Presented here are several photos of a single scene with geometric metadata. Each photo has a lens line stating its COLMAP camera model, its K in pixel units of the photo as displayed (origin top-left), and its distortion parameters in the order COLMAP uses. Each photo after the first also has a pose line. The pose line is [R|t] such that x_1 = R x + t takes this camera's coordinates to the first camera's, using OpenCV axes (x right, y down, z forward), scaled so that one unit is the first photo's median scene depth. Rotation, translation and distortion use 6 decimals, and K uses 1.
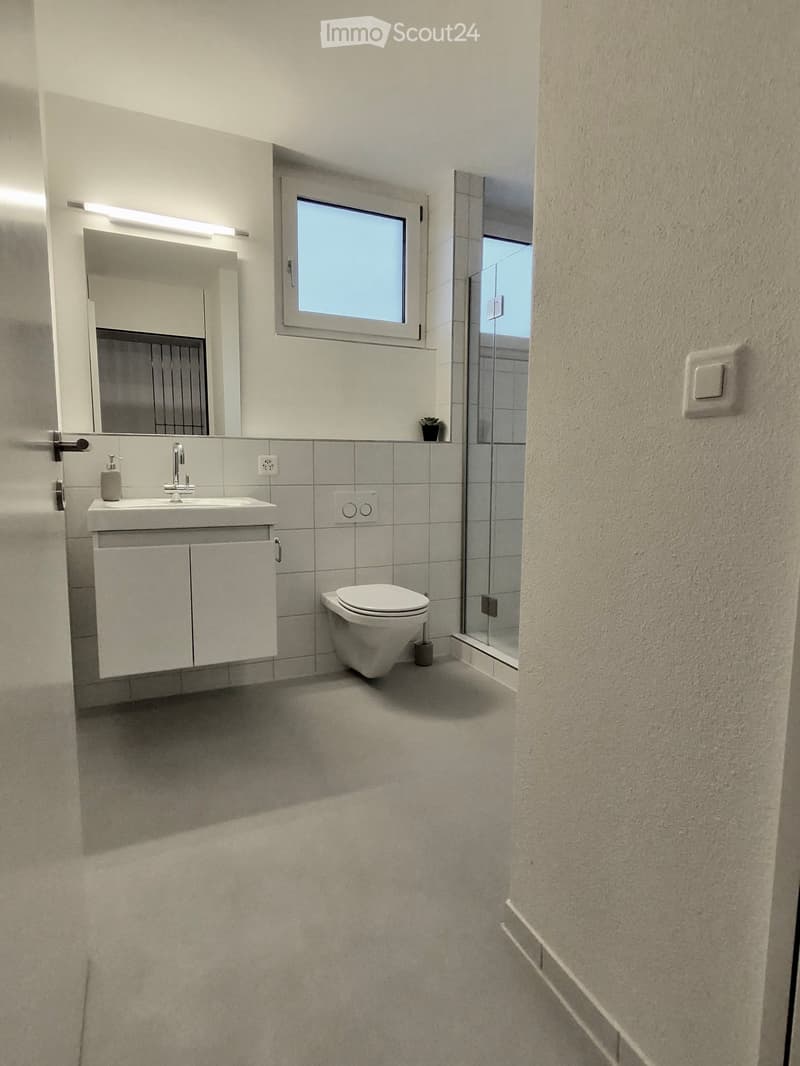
lens RADIAL K [[590.6, 0, 399.3], [0, 590.6, 537.3], [0, 0, 1]] dist [-0.000058, 0.001334]
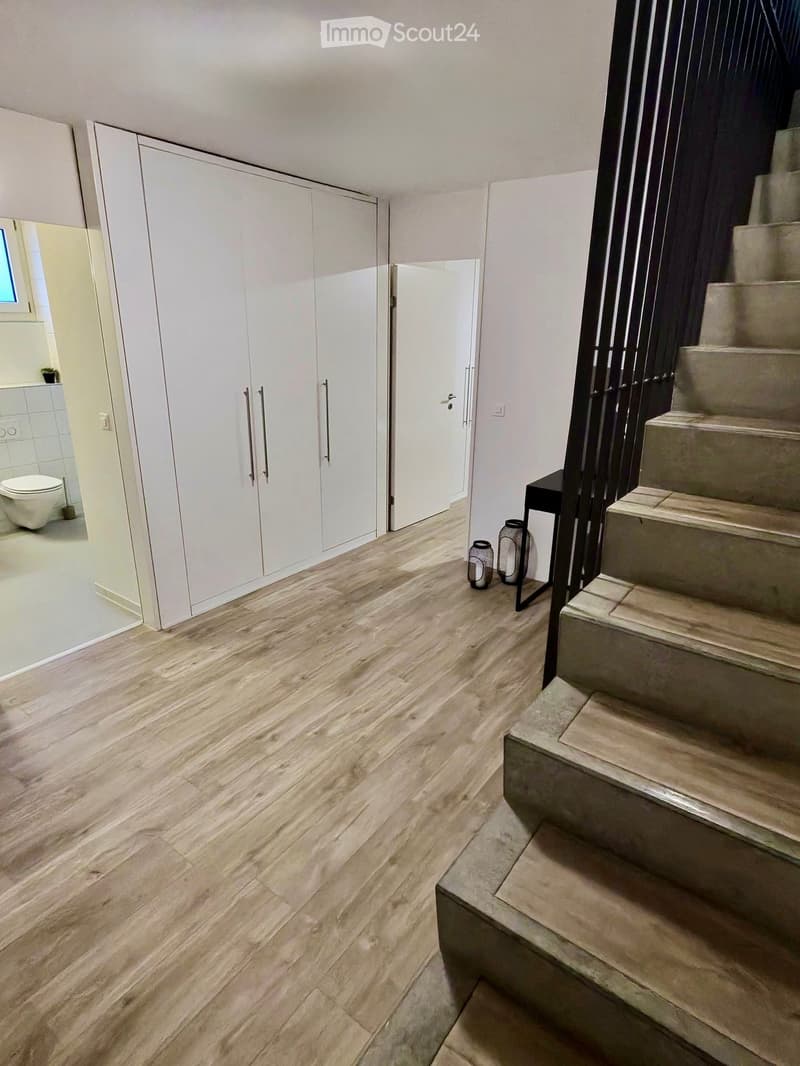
lens RADIAL K [[590.6, 0, 399.3], [0, 590.6, 537.3], [0, 0, 1]] dist [-0.000058, 0.001334]
pose [[0.876177, -0.155554, 0.456199, 0.092487], [0.048260, 0.970046, 0.238078, -0.100215], [-0.479568, -0.186582, 0.857439, -0.988914]]
